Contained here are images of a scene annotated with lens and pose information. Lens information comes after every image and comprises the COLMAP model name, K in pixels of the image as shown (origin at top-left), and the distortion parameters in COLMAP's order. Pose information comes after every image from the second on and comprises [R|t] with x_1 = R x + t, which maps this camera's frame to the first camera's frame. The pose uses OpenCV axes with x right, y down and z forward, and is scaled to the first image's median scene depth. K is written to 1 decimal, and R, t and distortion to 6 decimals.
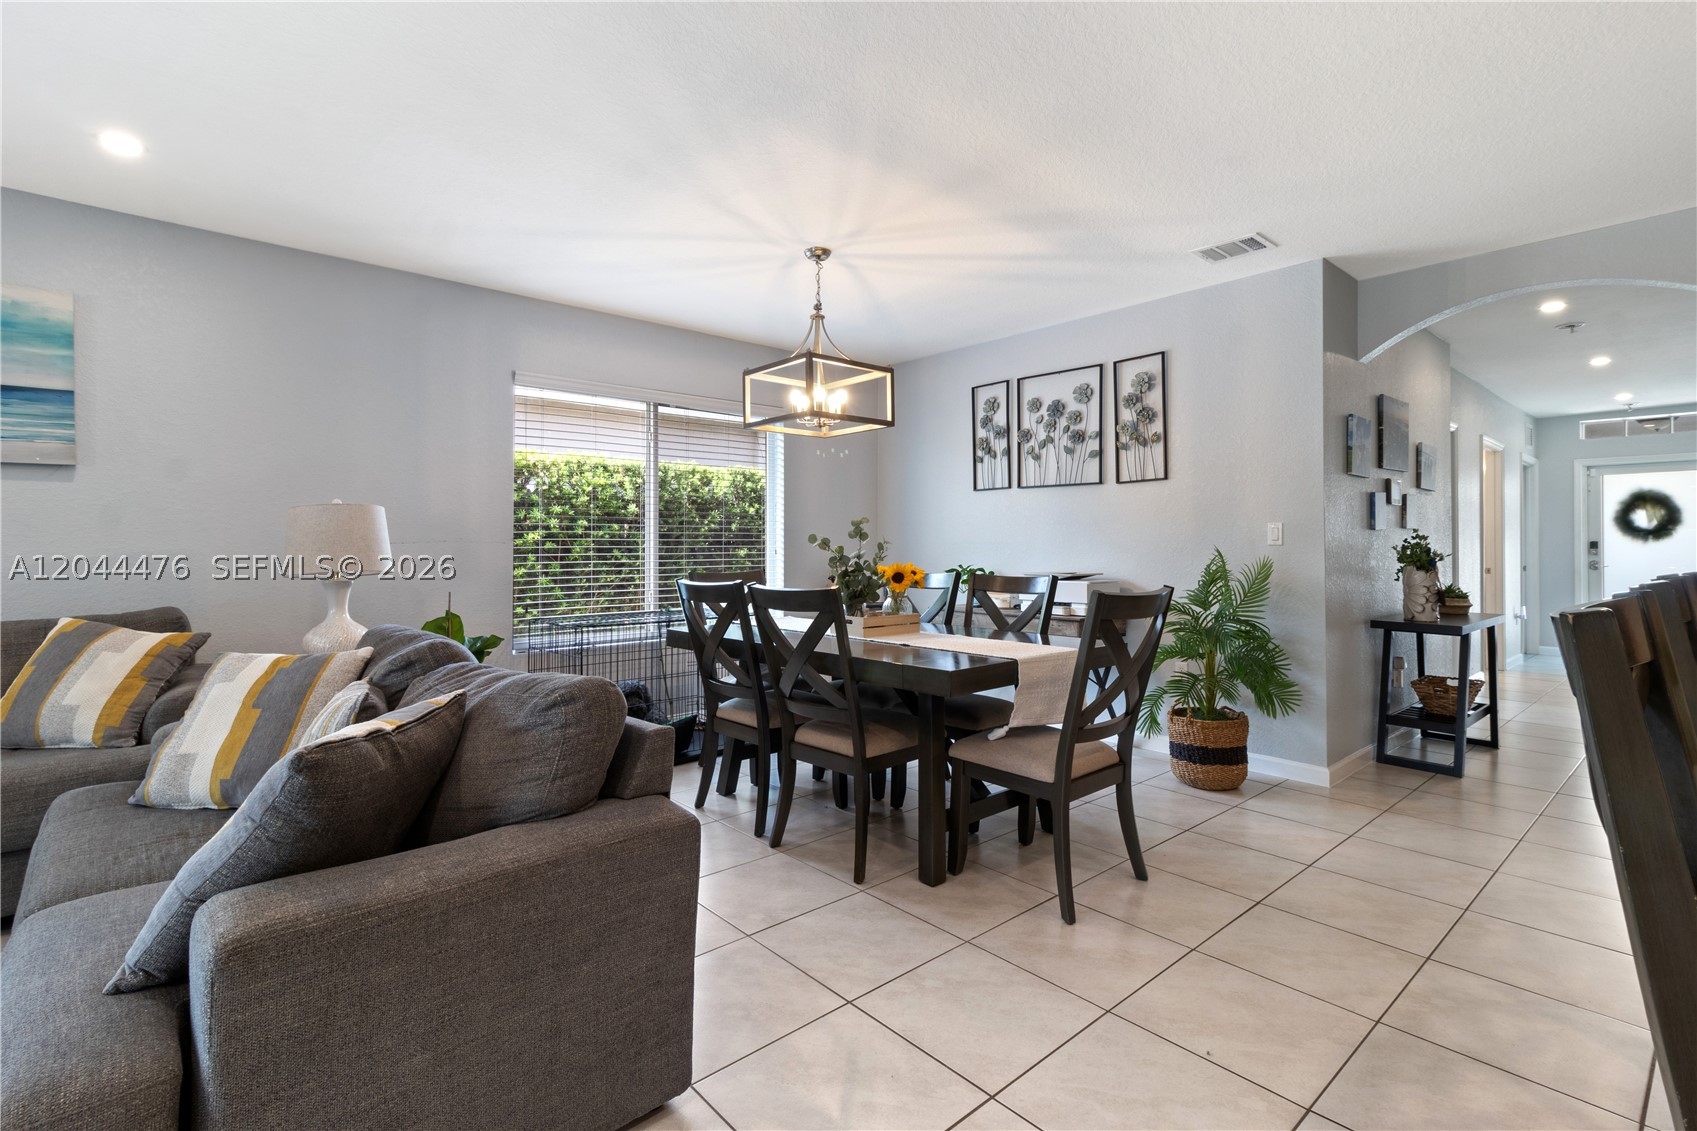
lens RADIAL K [[787.2, 0, 855.8], [0, 787.2, 539.6], [0, 0, 1]] dist [0.000120, 0.000178]
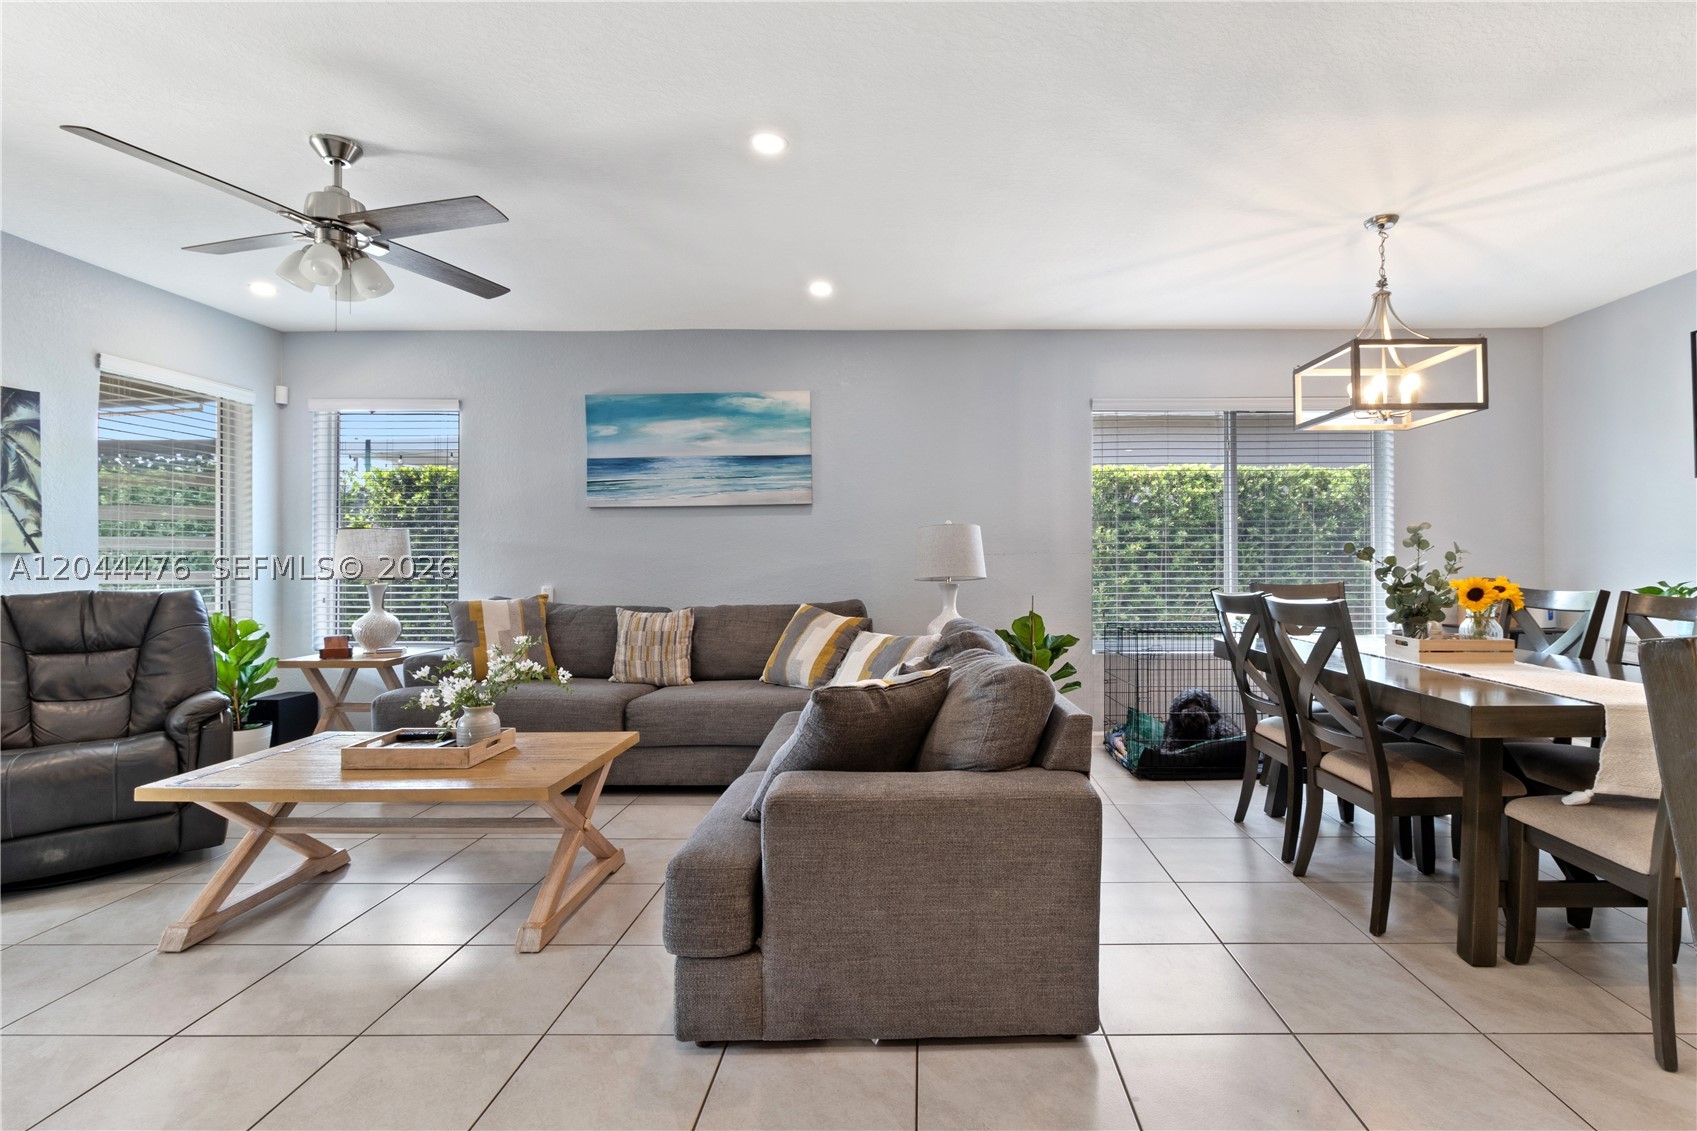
lens RADIAL K [[806.0, 0, 916.4], [0, 806.0, 552.2], [0, 0, 1]] dist [0.000921, 0.000037]
pose [[0.743666, -0.005406, -0.668530, 0.166377], [0.007727, 0.999970, 0.000509, -0.000379], [0.668507, -0.005544, 0.743685, -0.016146]]
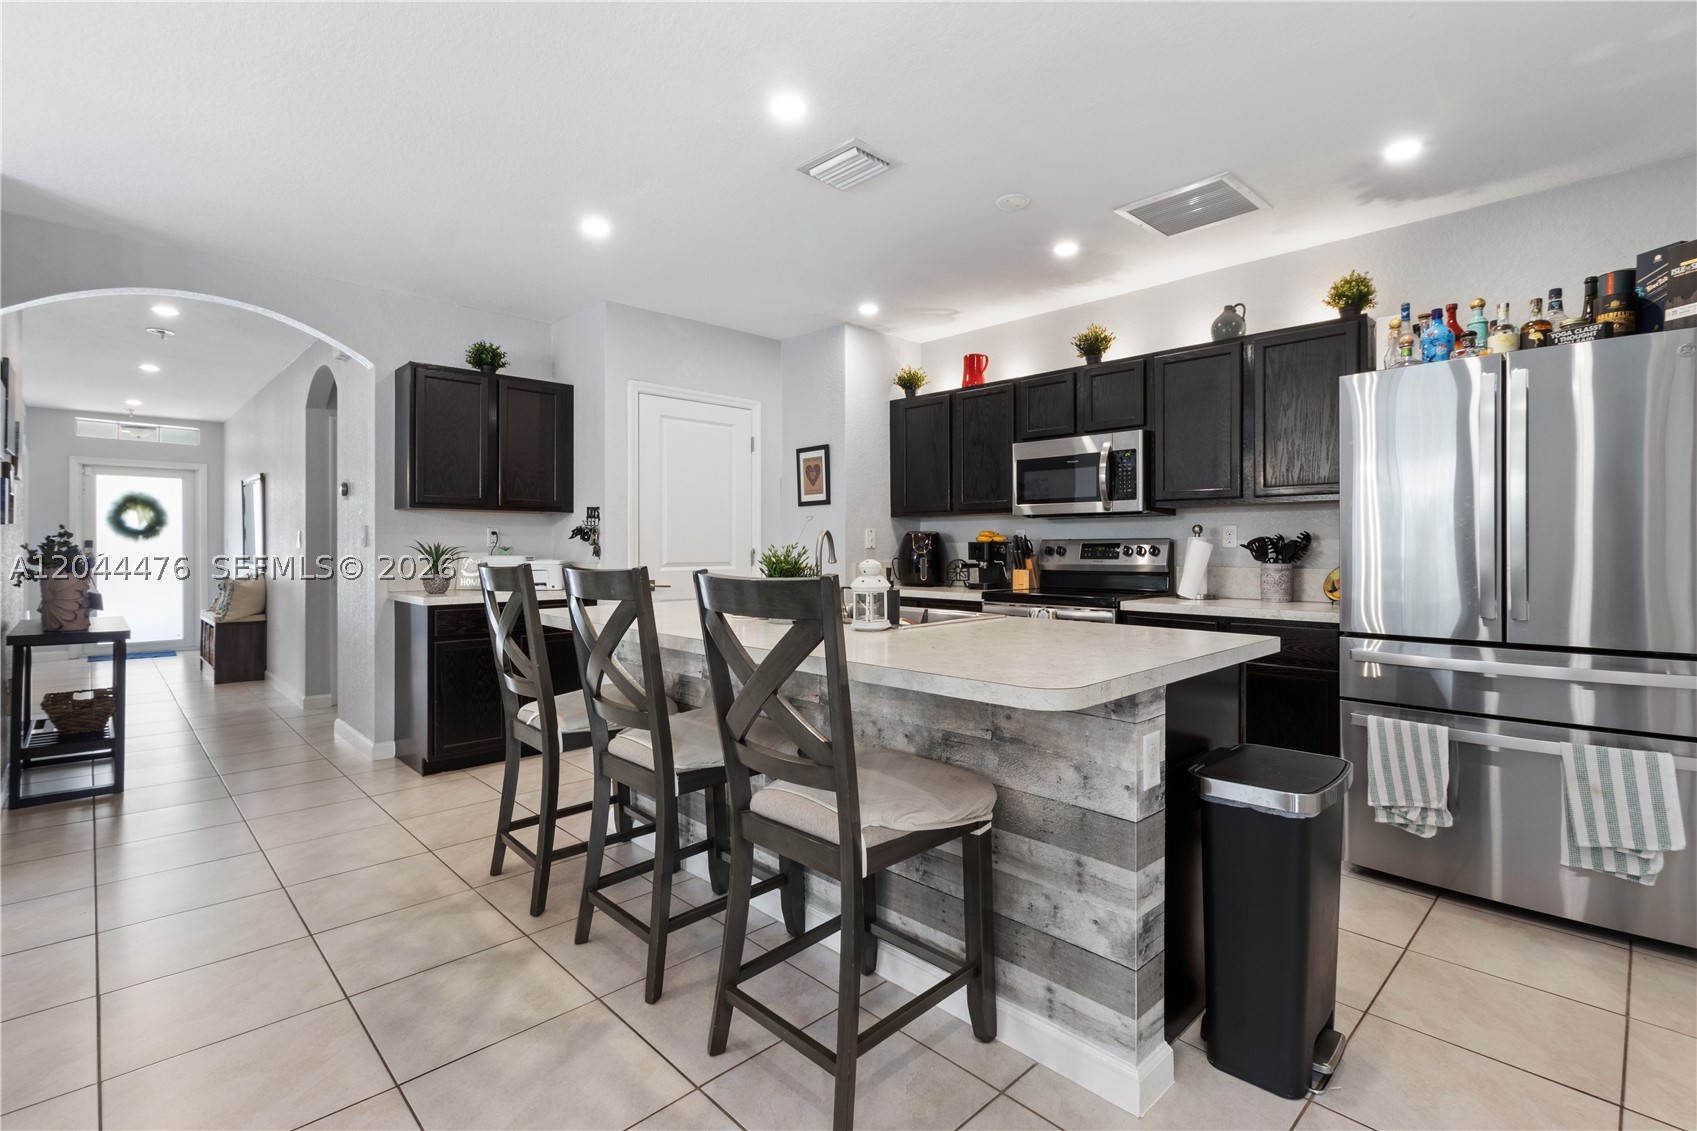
lens RADIAL K [[780.3, 0, 850.8], [0, 780.3, 548.8], [0, 0, 1]] dist [-0.001420, -0.000072]
pose [[-0.046968, -0.002928, 0.998892, -0.206215], [-0.009098, 0.999955, 0.002503, 0.003325], [-0.998855, -0.008970, -0.046992, 0.197586]]
